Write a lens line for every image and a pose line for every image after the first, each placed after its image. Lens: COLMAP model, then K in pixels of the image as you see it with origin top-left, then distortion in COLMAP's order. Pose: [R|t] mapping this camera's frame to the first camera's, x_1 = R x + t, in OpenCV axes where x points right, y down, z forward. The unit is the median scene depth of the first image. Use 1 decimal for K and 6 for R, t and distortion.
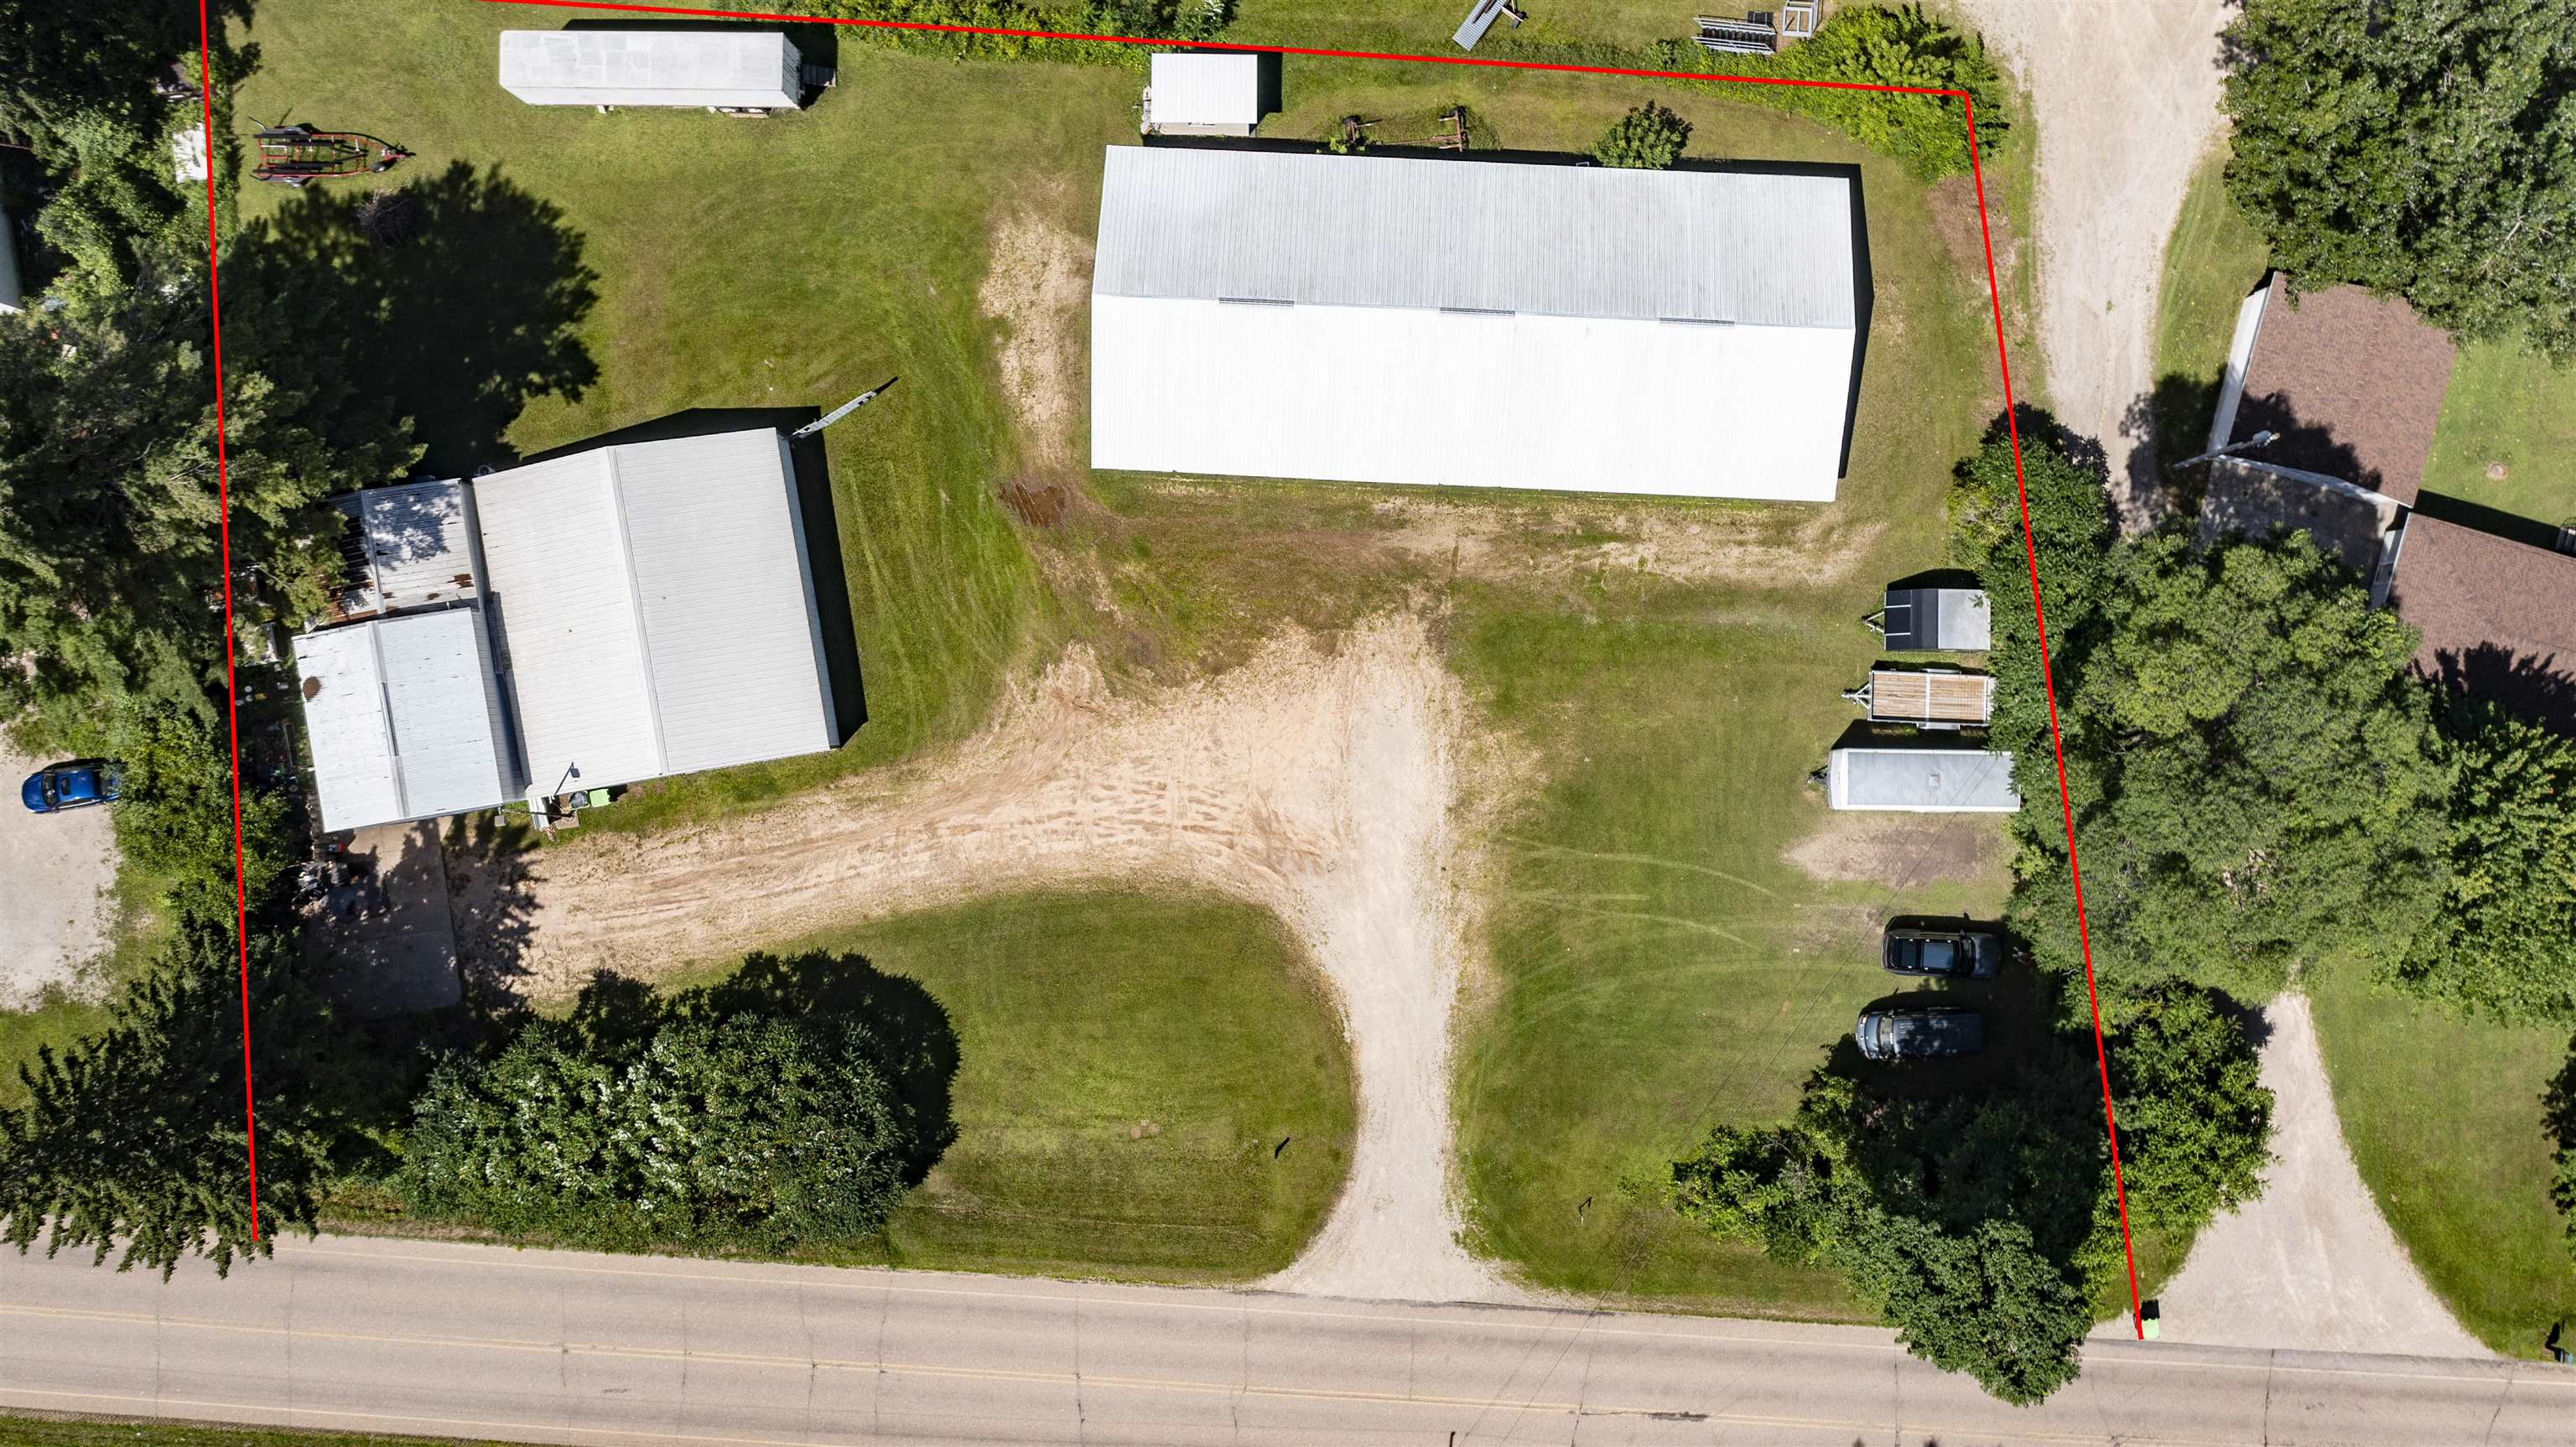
lens RADIAL K [[2038.5, 0, 1290.0], [0, 2038.5, 718.8], [0, 0, 1]] dist [-0.016353, 0.001060]
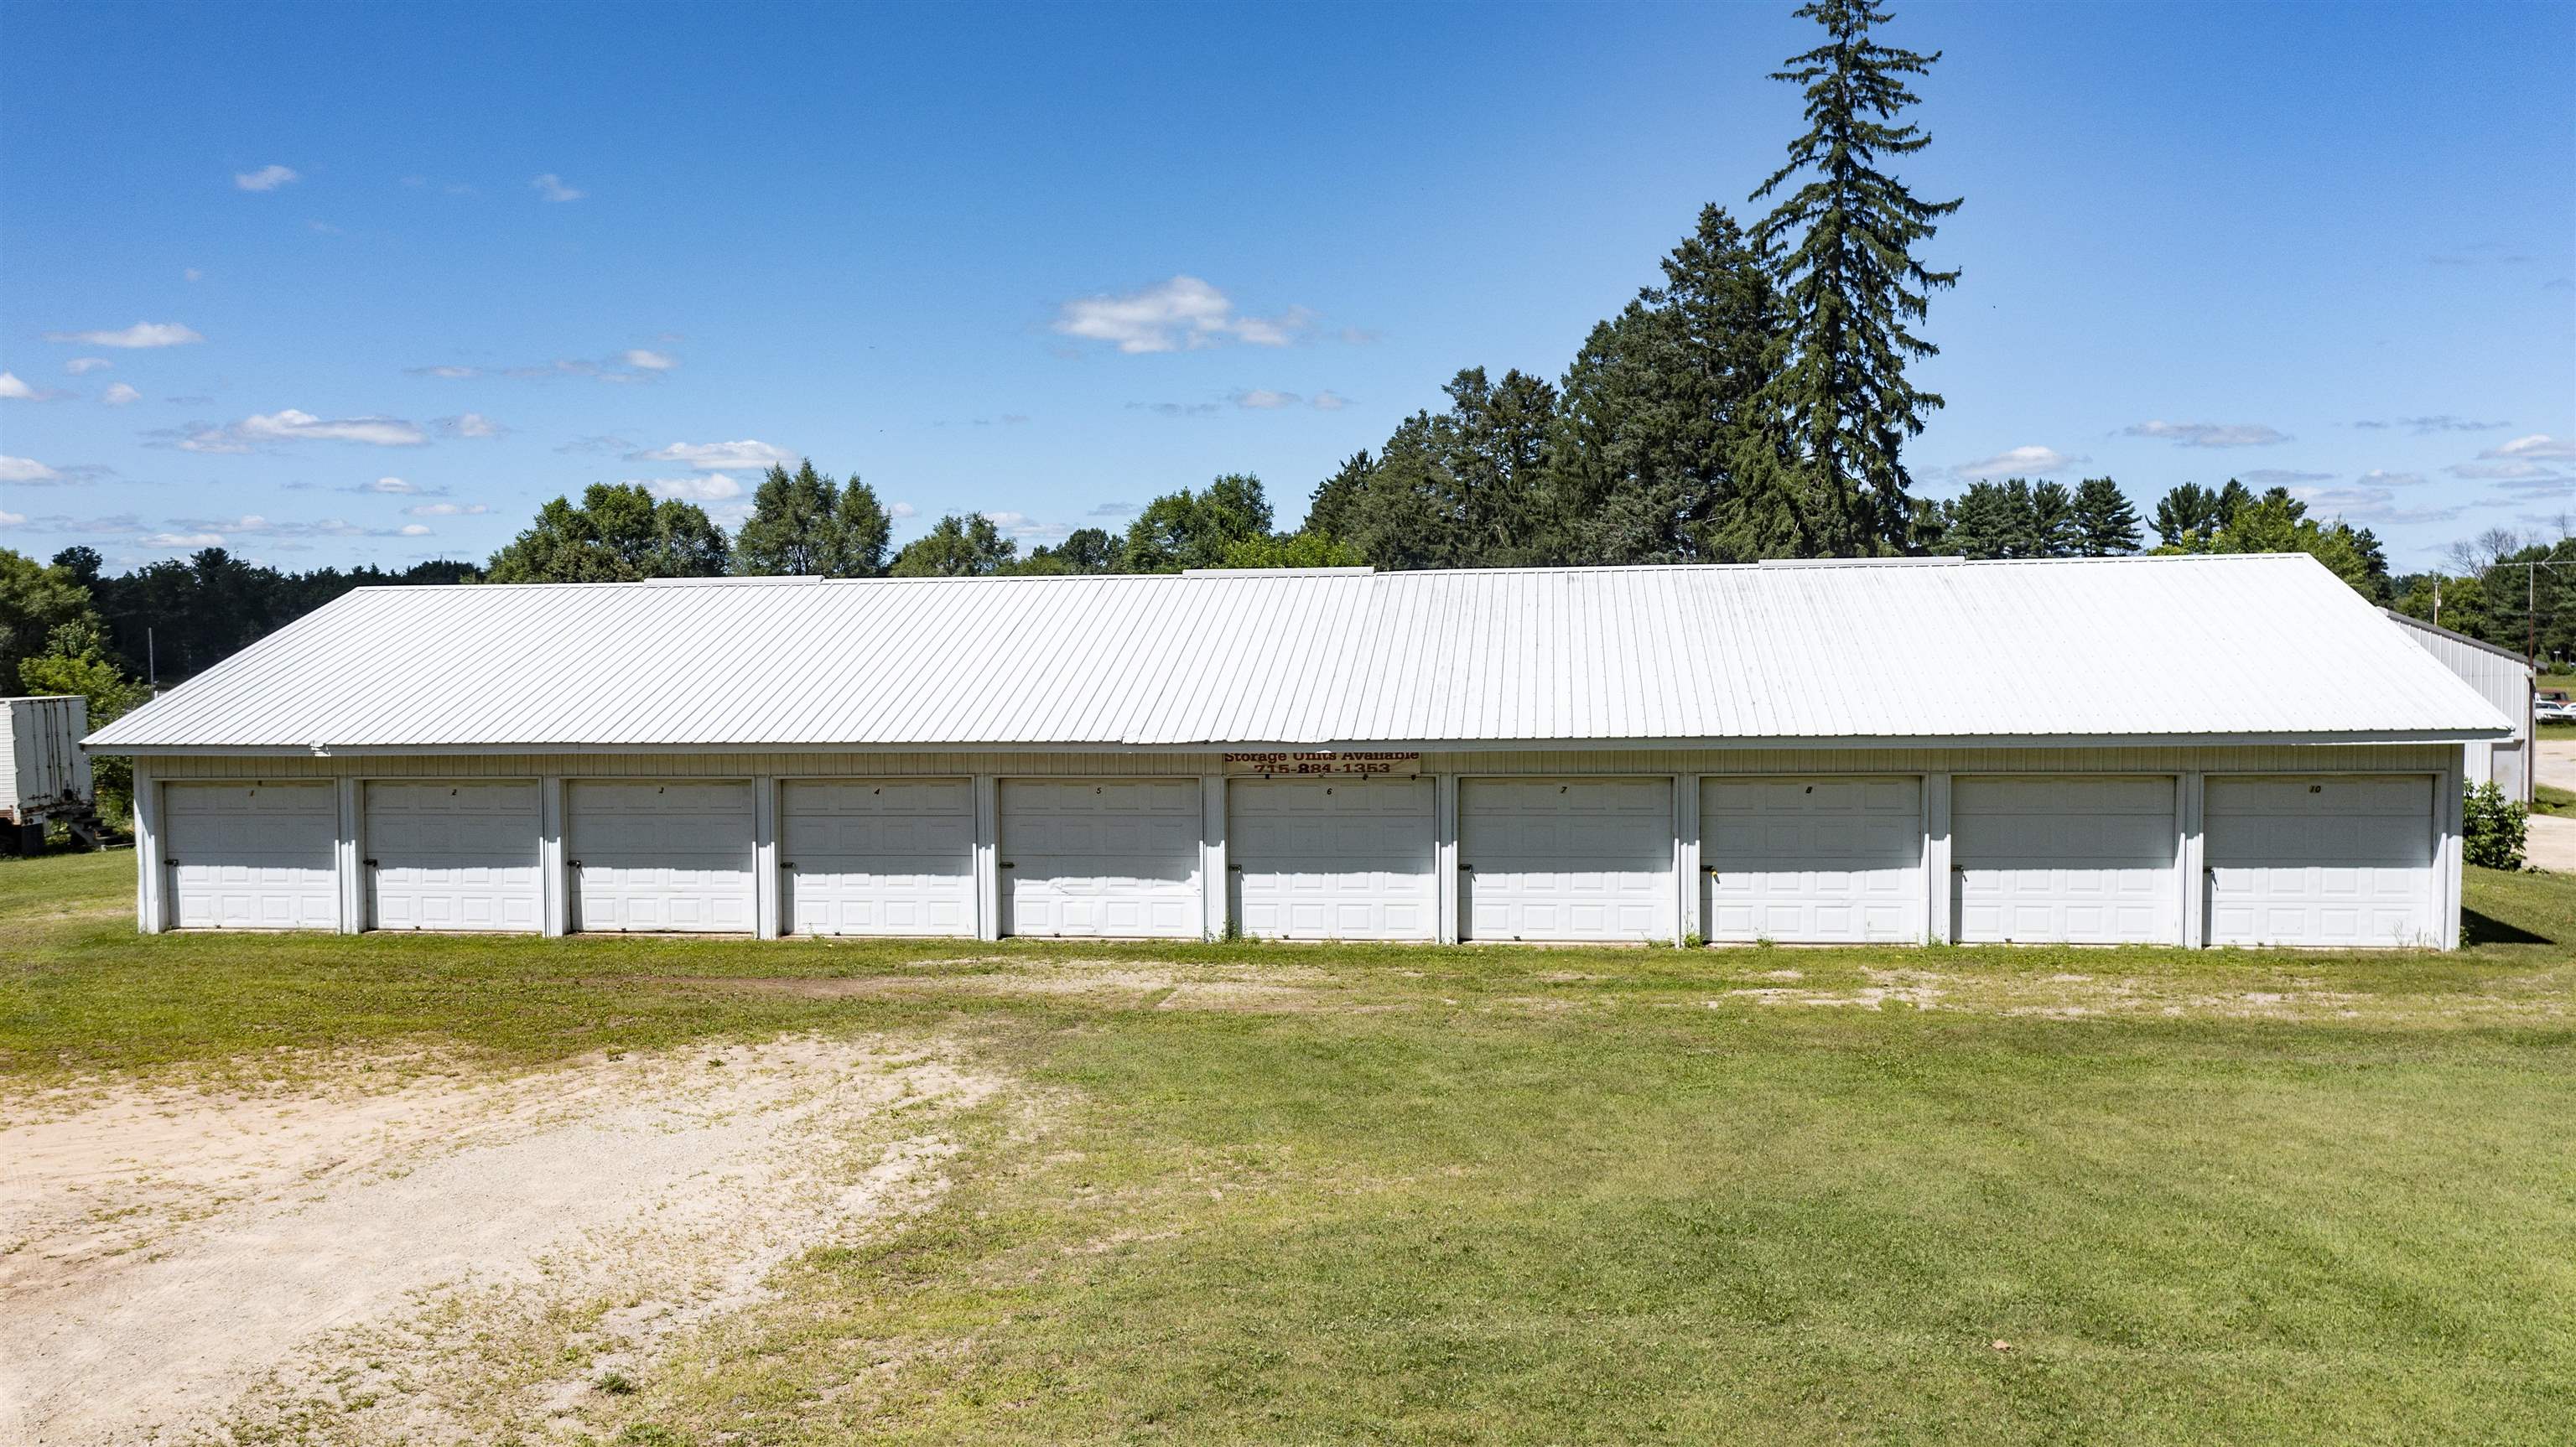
lens RADIAL K [[2038.5, 0, 1283.7], [0, 2038.5, 707.6], [0, 0, 1]] dist [-0.016353, 0.001060]
pose [[0.995854, 0.004611, -0.090850, 0.120505], [-0.090953, 0.032399, -0.995328, 0.177450], [-0.001646, 0.999464, 0.032685, 0.955080]]
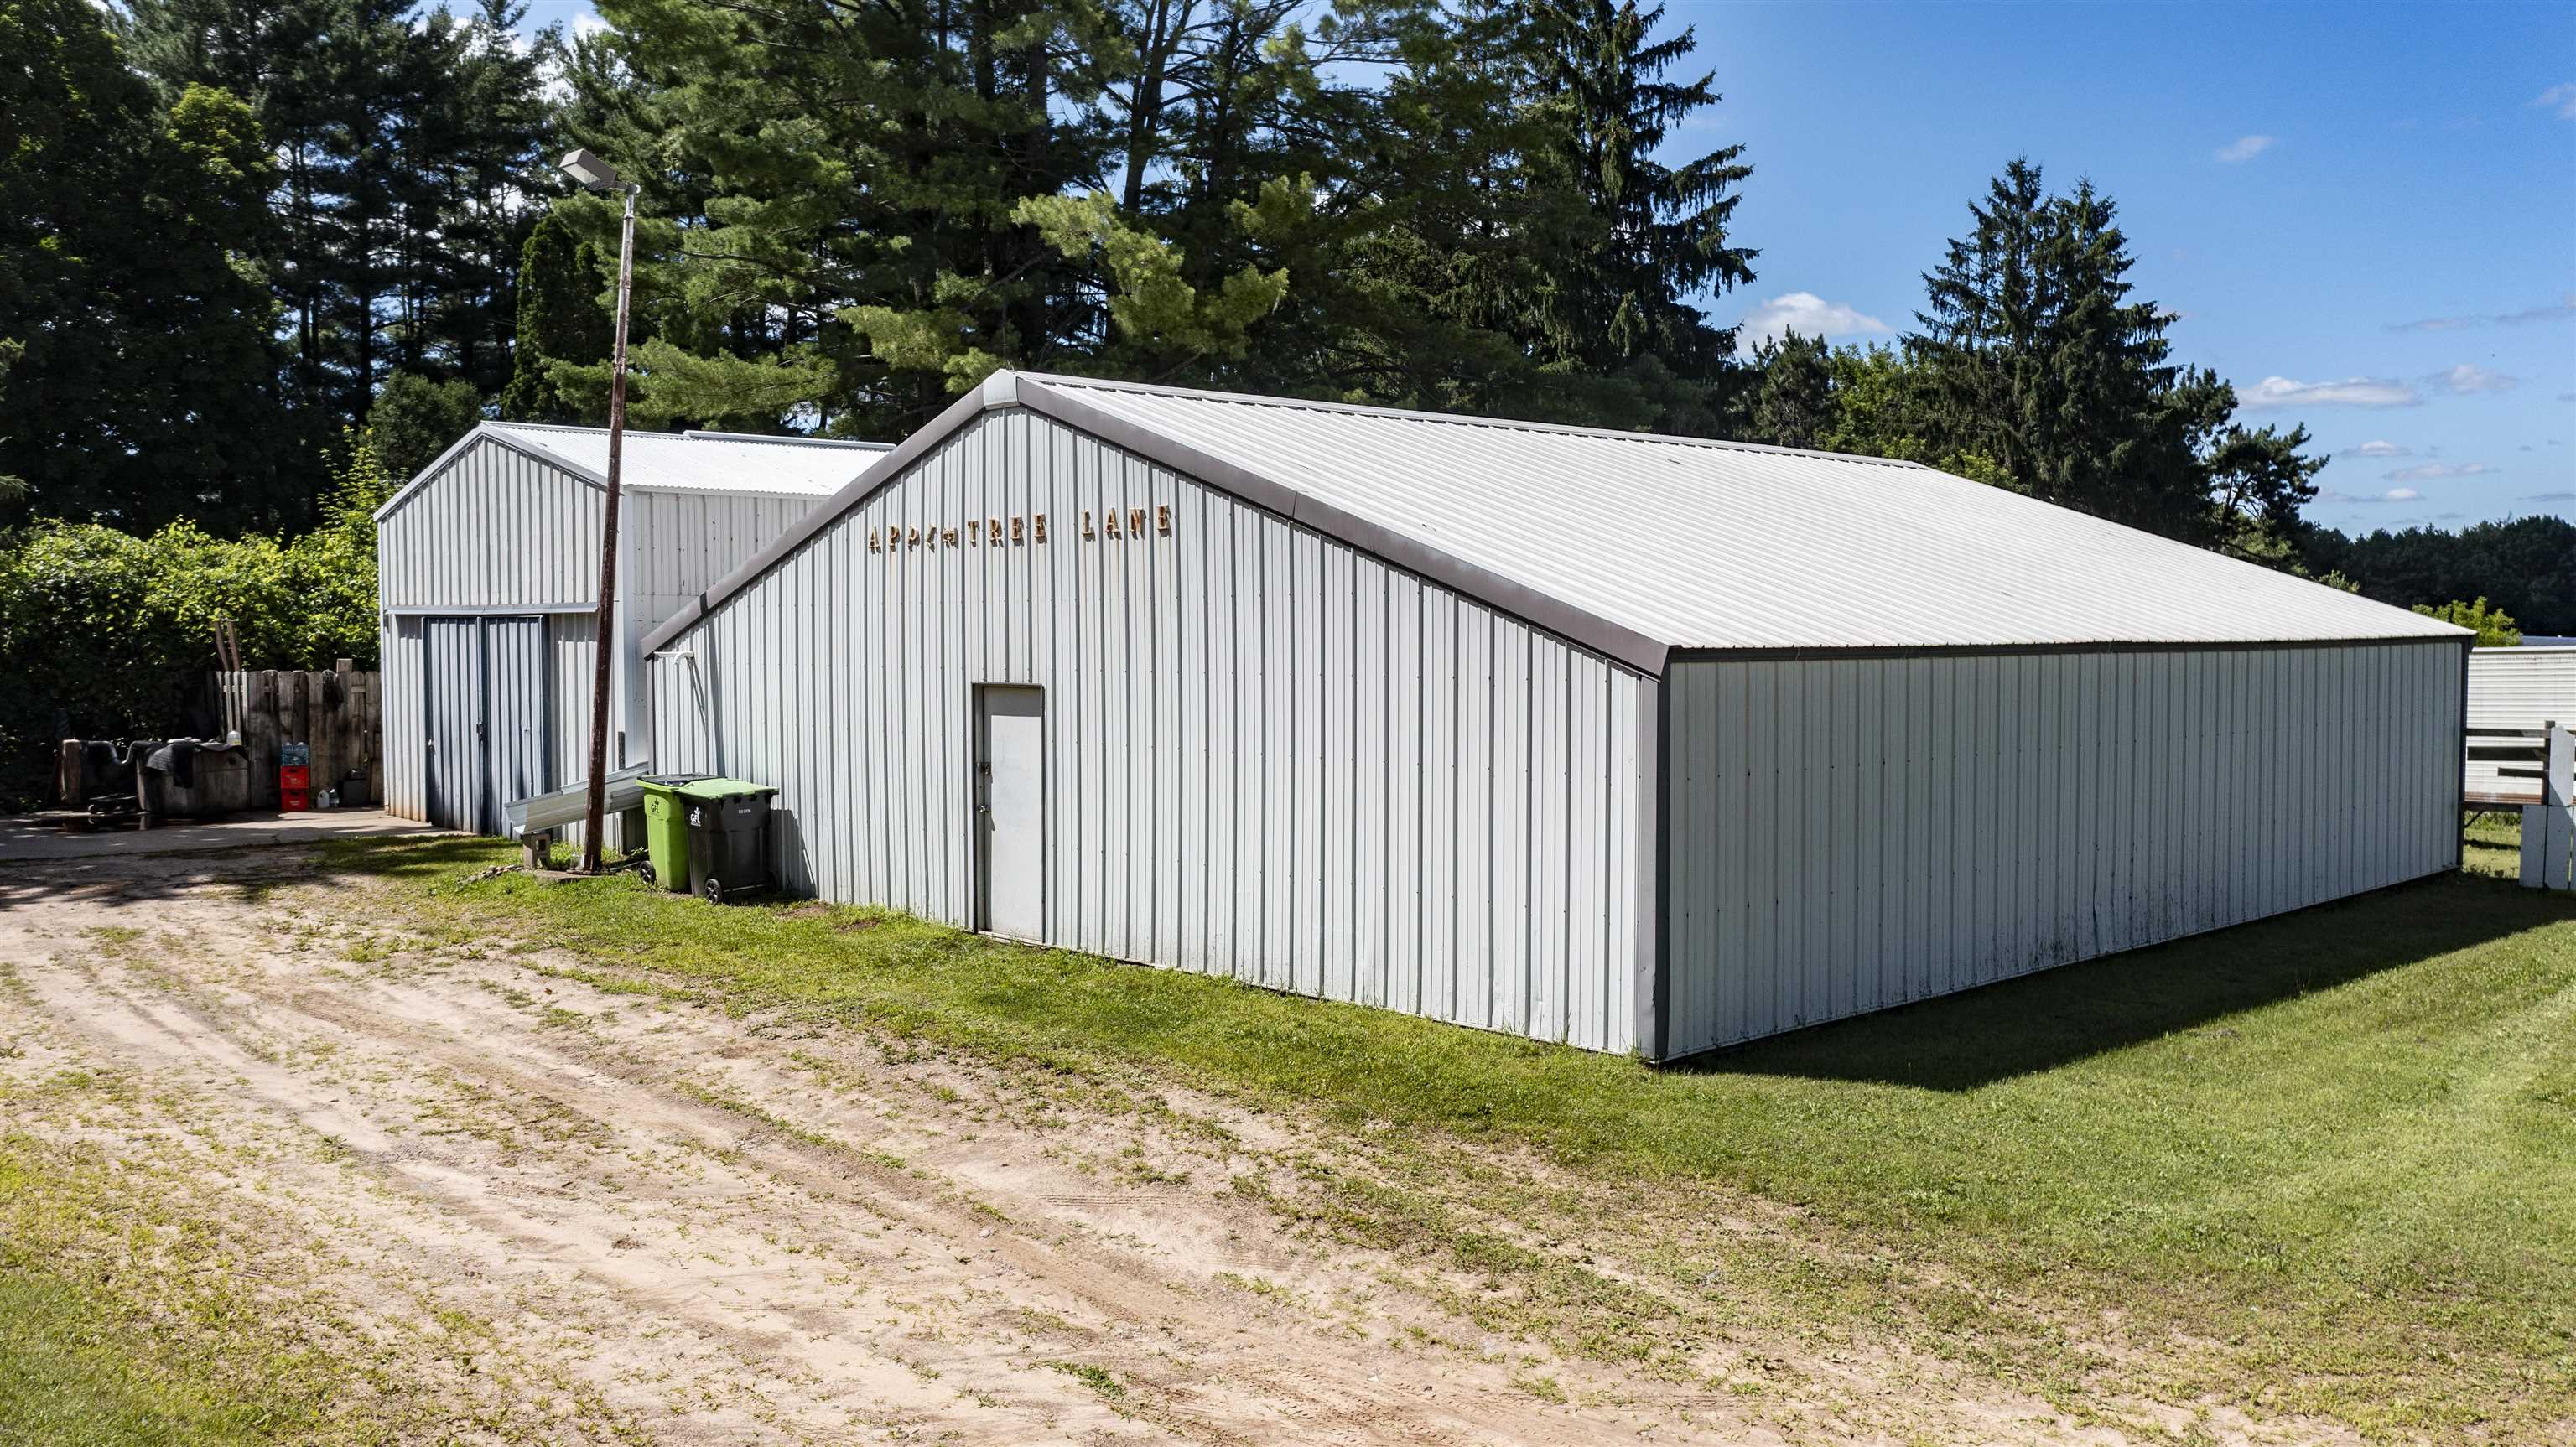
lens RADIAL K [[2038.5, 0, 1280.1], [0, 2038.5, 723.7], [0, 0, 1]] dist [-0.016353, 0.001060]
pose [[0.543337, 0.051213, -0.837951, -0.123874], [-0.839505, 0.028305, -0.542614, 0.106211], [-0.004071, 0.998287, 0.058373, 0.965675]]
